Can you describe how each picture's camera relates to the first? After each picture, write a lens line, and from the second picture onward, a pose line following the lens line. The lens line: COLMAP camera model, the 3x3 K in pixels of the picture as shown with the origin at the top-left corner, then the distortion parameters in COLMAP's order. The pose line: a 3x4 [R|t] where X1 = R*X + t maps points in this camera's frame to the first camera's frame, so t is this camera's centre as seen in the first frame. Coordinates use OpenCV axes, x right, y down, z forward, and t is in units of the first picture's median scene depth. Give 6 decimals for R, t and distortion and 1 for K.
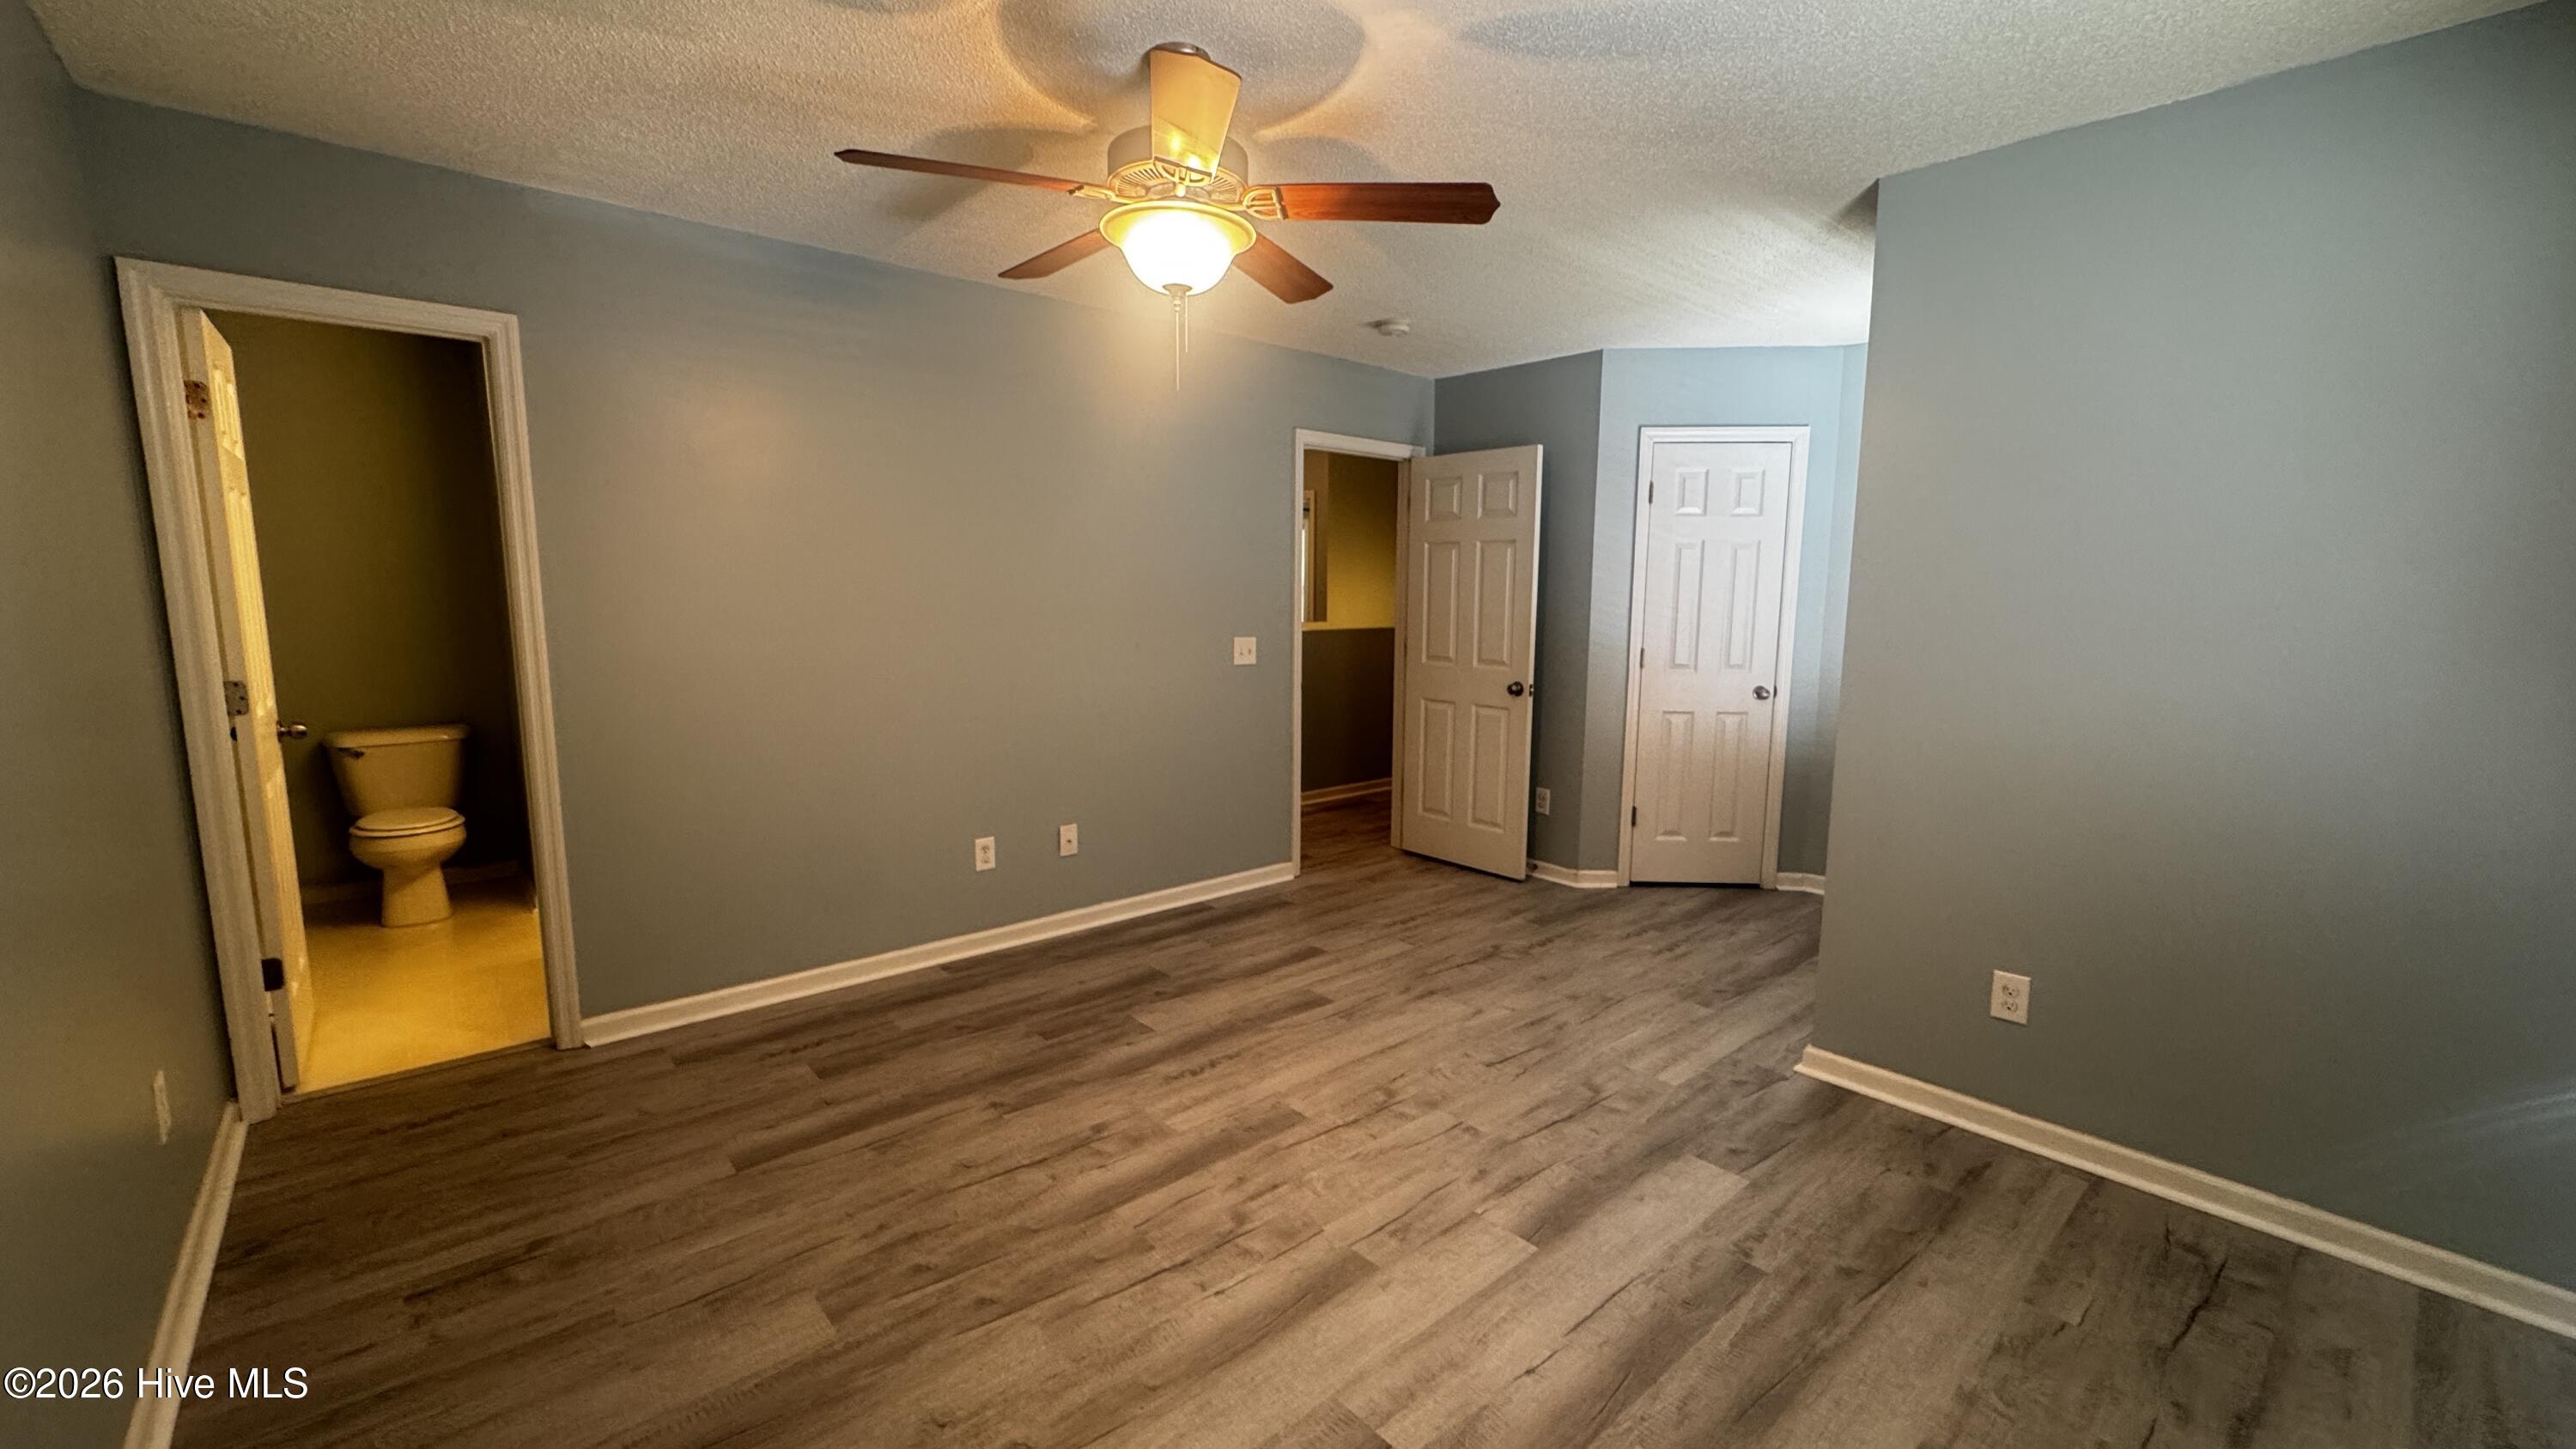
lens RADIAL K [[1030.9, 0, 1285.4], [0, 1030.9, 726.9], [0, 0, 1]] dist [-0.002853, -0.000010]
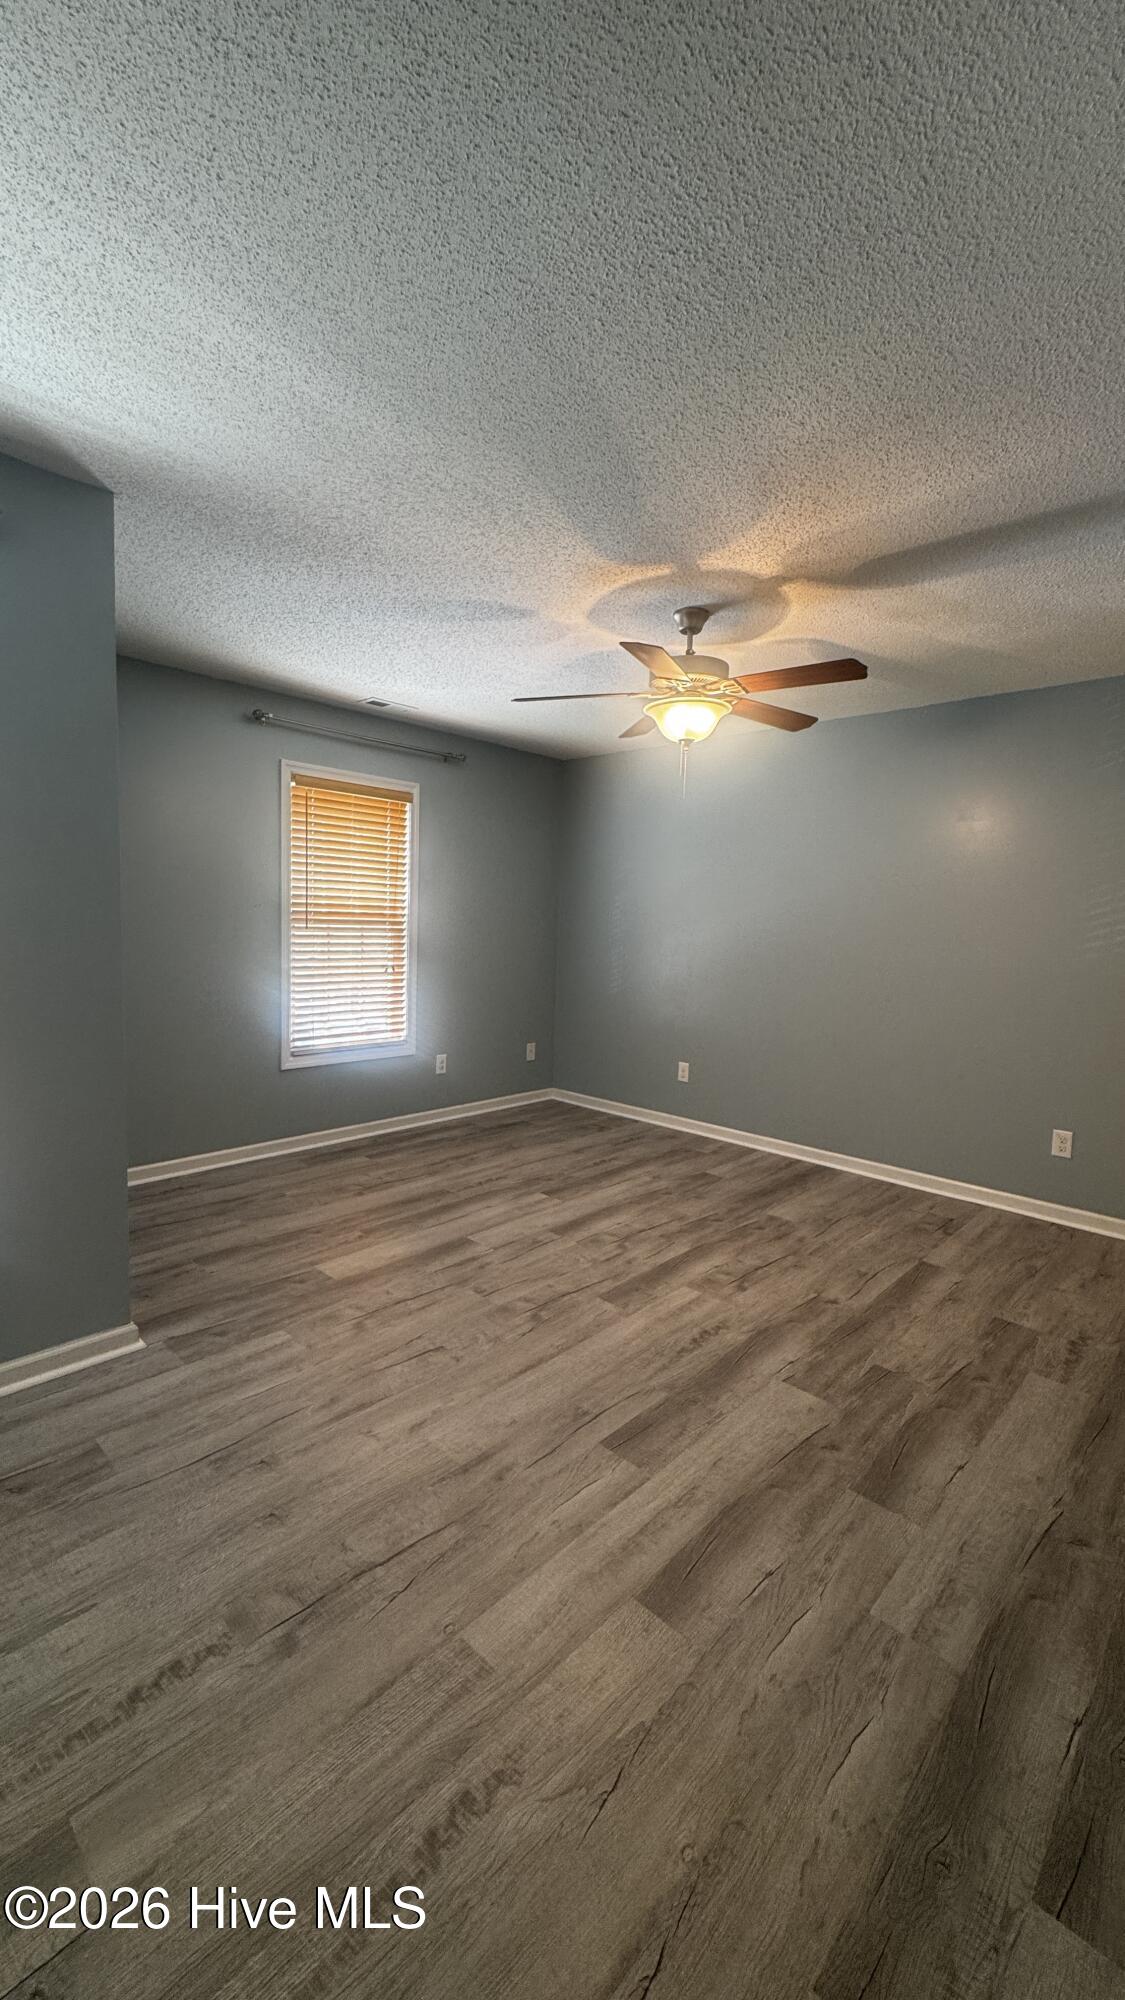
lens RADIAL K [[800.3, 0, 561.7], [0, 800.3, 998.3], [0, 0, 1]] dist [-0.002853, -0.000010]
pose [[-0.994702, -0.028888, -0.098655, 0.183338], [-0.051127, 0.971612, 0.230990, -0.238347], [0.089181, 0.234810, -0.967942, 1.910994]]
